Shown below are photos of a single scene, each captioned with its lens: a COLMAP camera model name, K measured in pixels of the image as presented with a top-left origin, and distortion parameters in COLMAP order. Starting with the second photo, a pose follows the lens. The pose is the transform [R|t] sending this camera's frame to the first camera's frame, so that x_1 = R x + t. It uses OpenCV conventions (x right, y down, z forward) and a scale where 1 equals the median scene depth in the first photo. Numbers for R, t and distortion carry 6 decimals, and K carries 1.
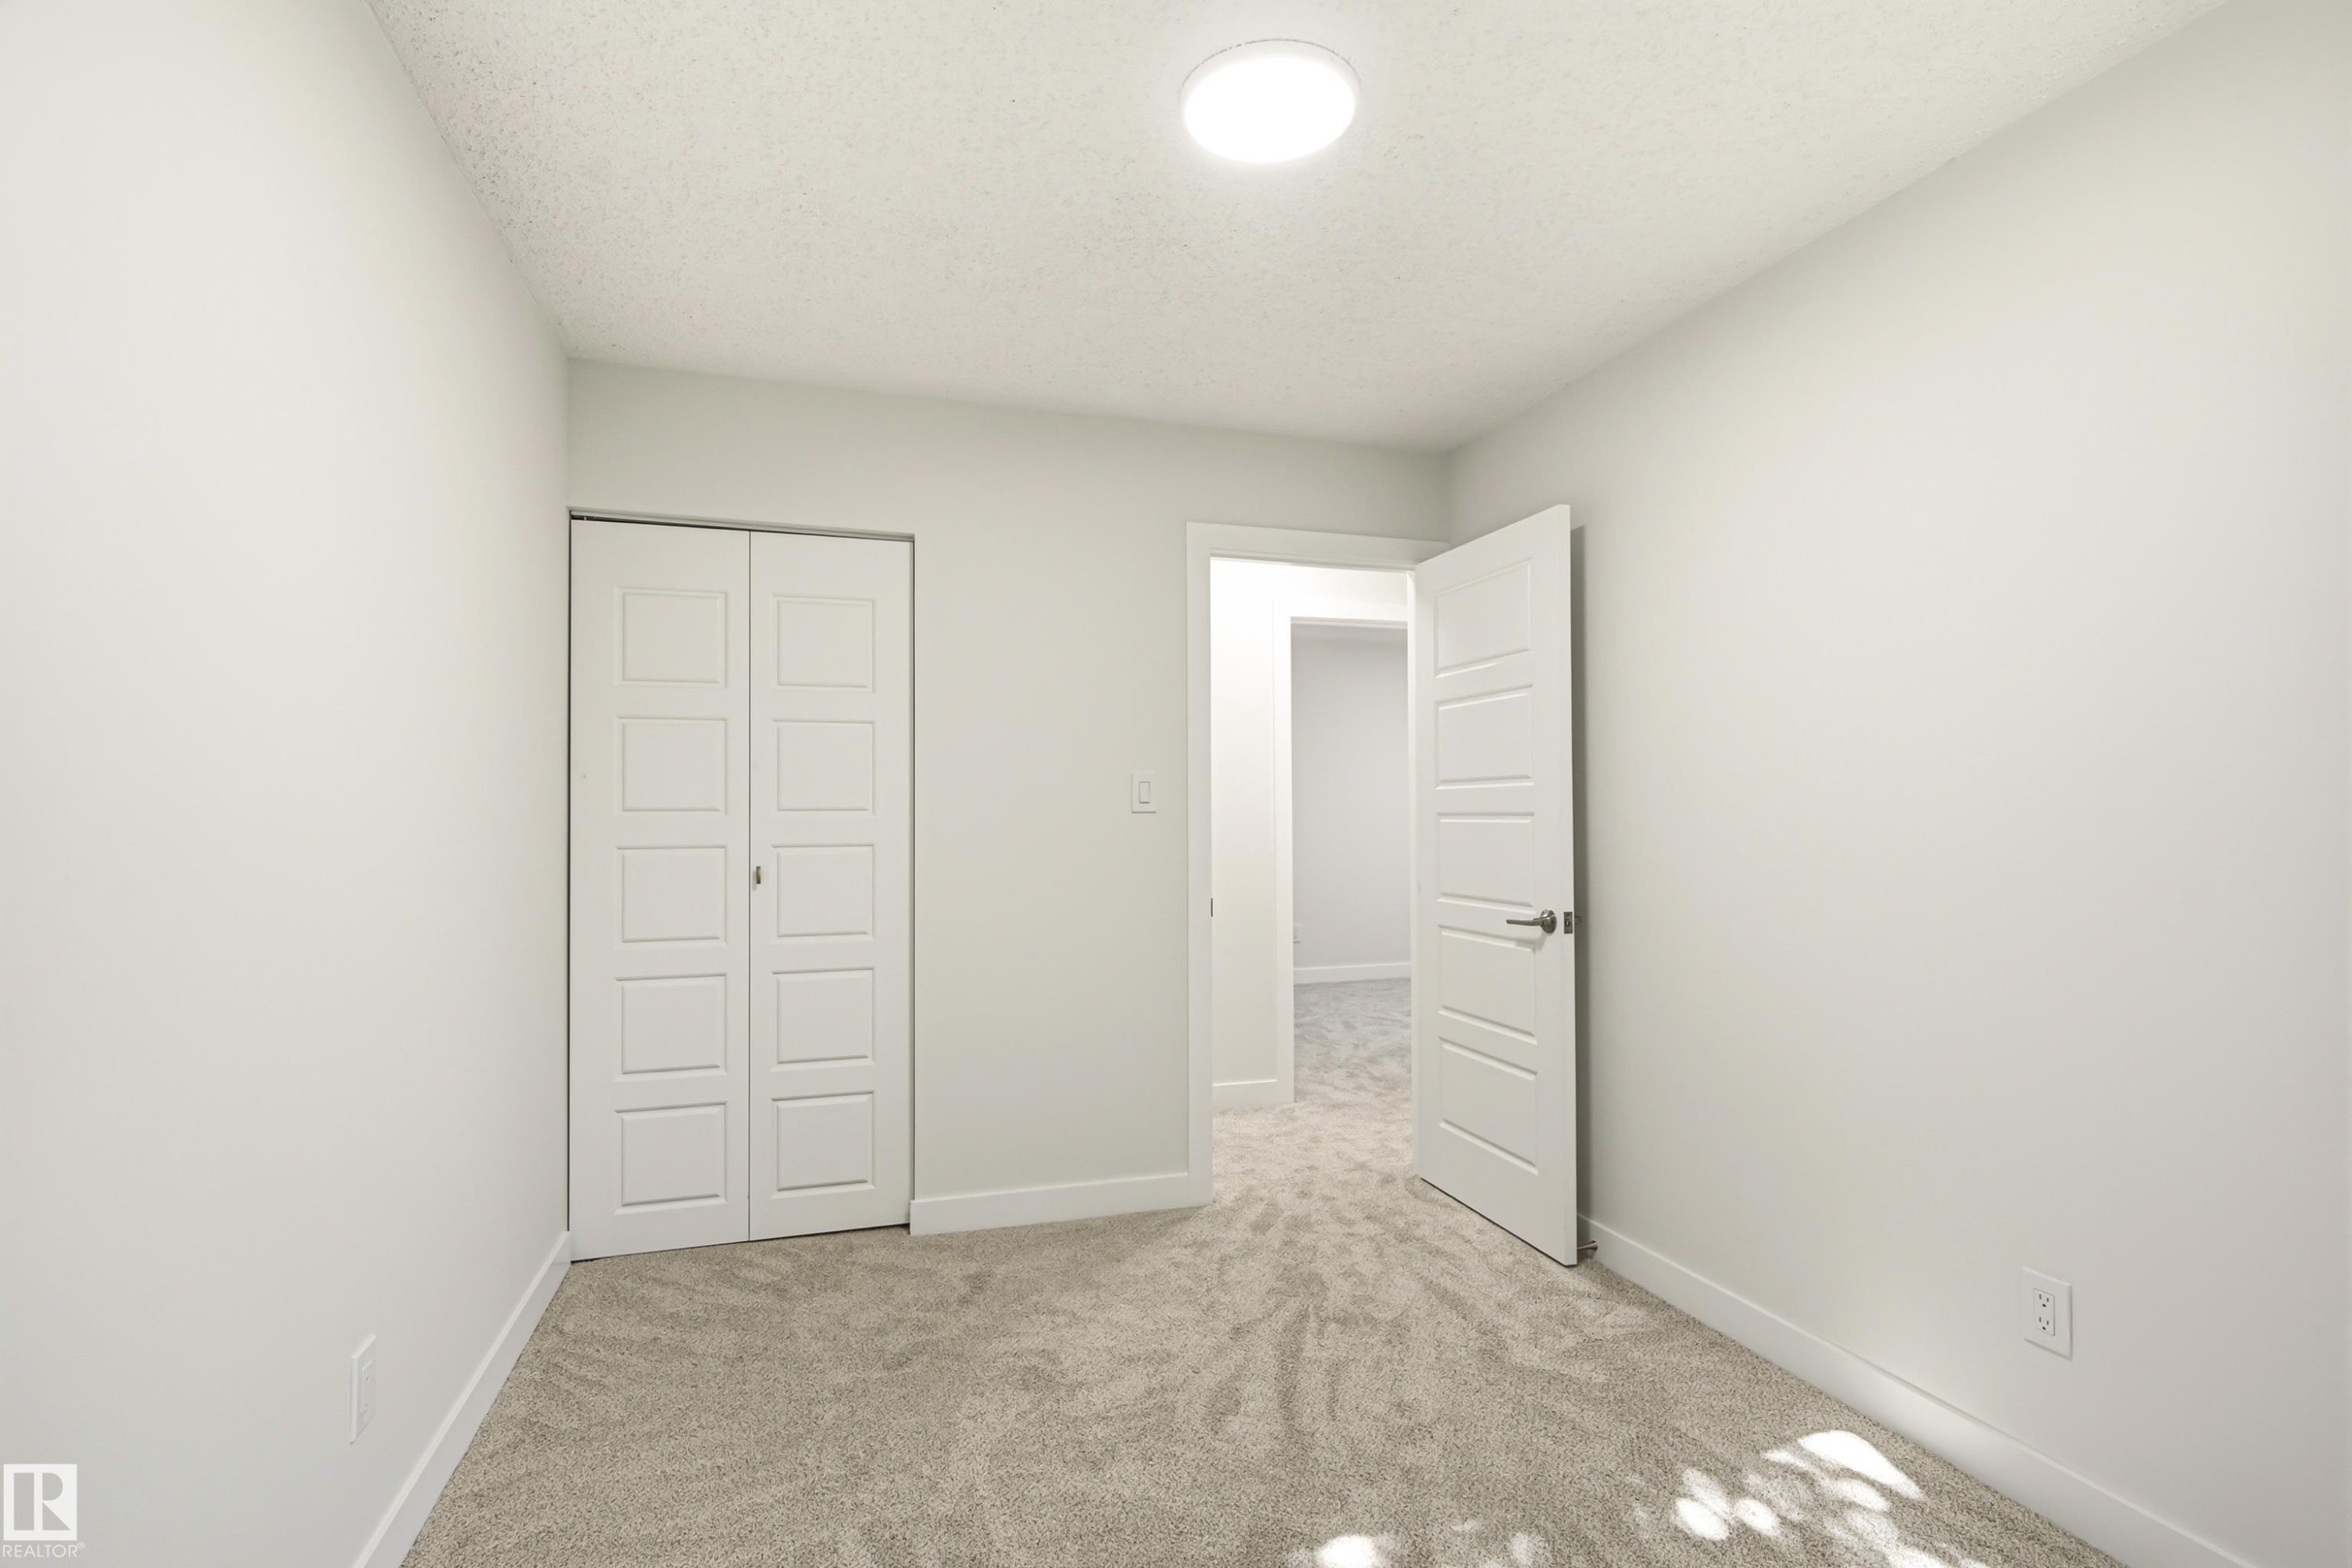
lens RADIAL K [[1179.5, 0, 1169.9], [0, 1179.5, 795.6], [0, 0, 1]] dist [0.013607, 0.000618]
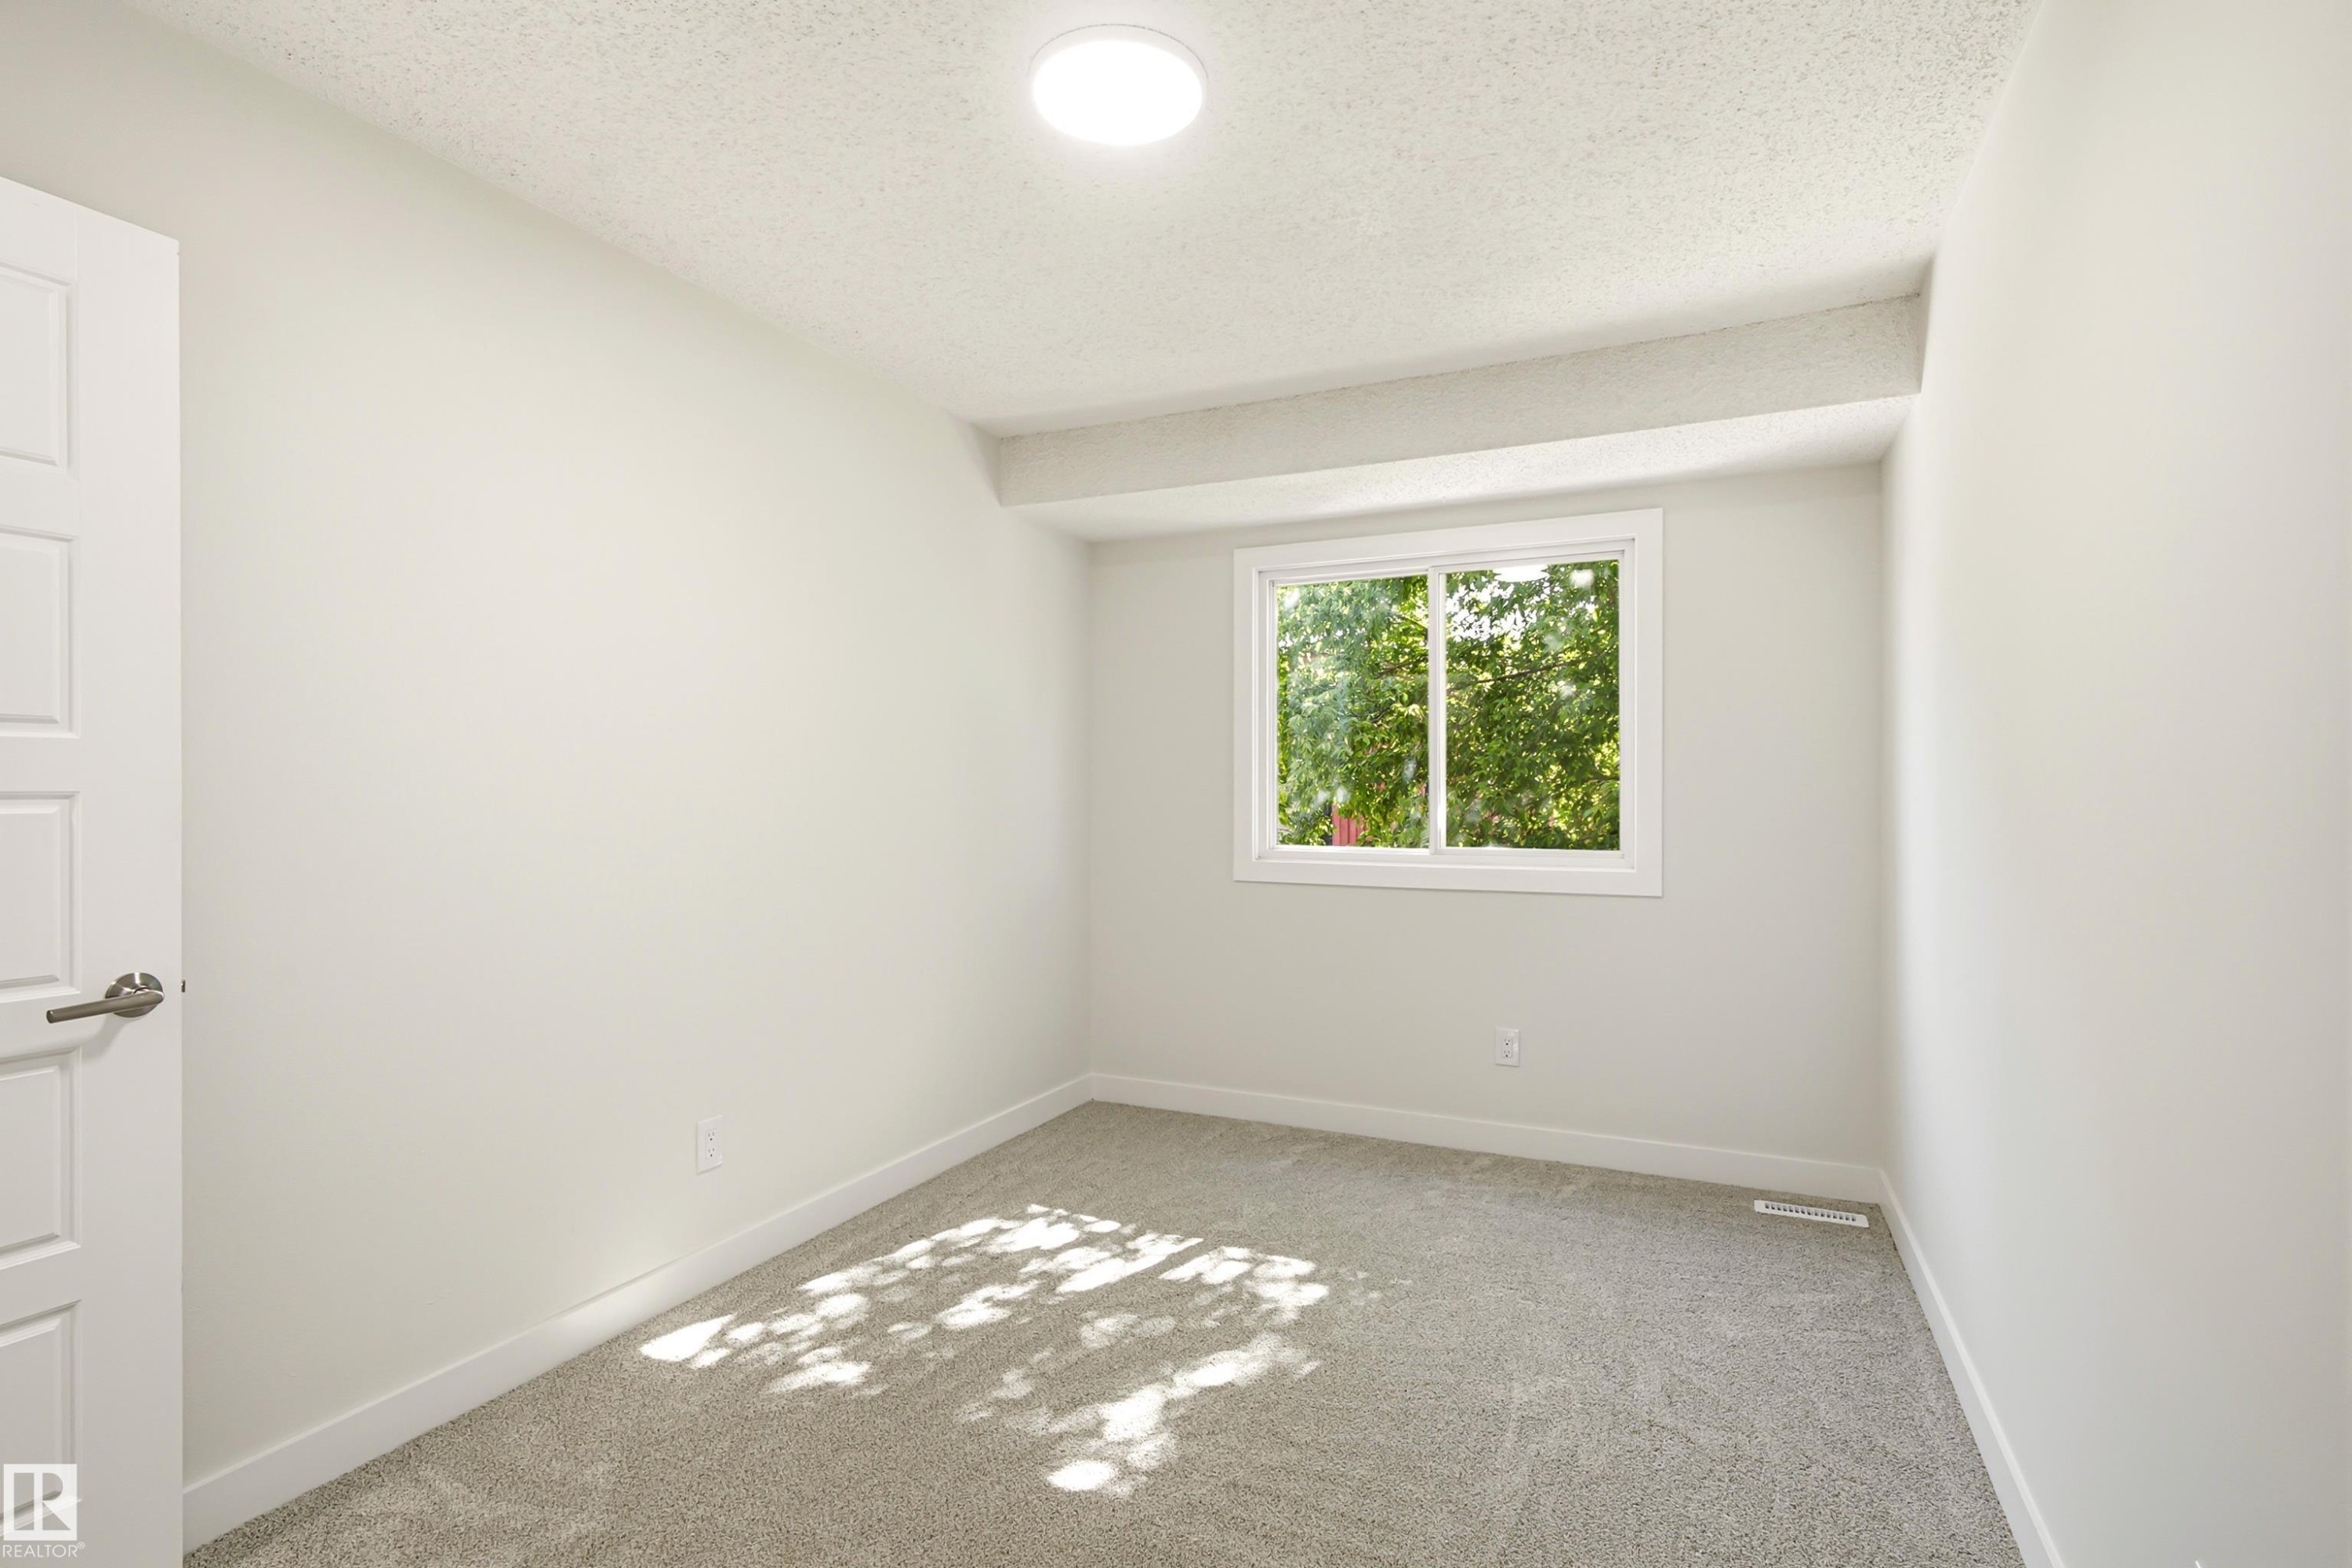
lens RADIAL K [[1179.5, 0, 1169.9], [0, 1179.5, 795.6], [0, 0, 1]] dist [0.013607, 0.000618]
pose [[-0.746349, 0.002258, 0.665551, -0.541770], [-0.005359, 0.999941, -0.009403, 0.025105], [-0.665534, -0.010584, -0.746293, 1.503133]]
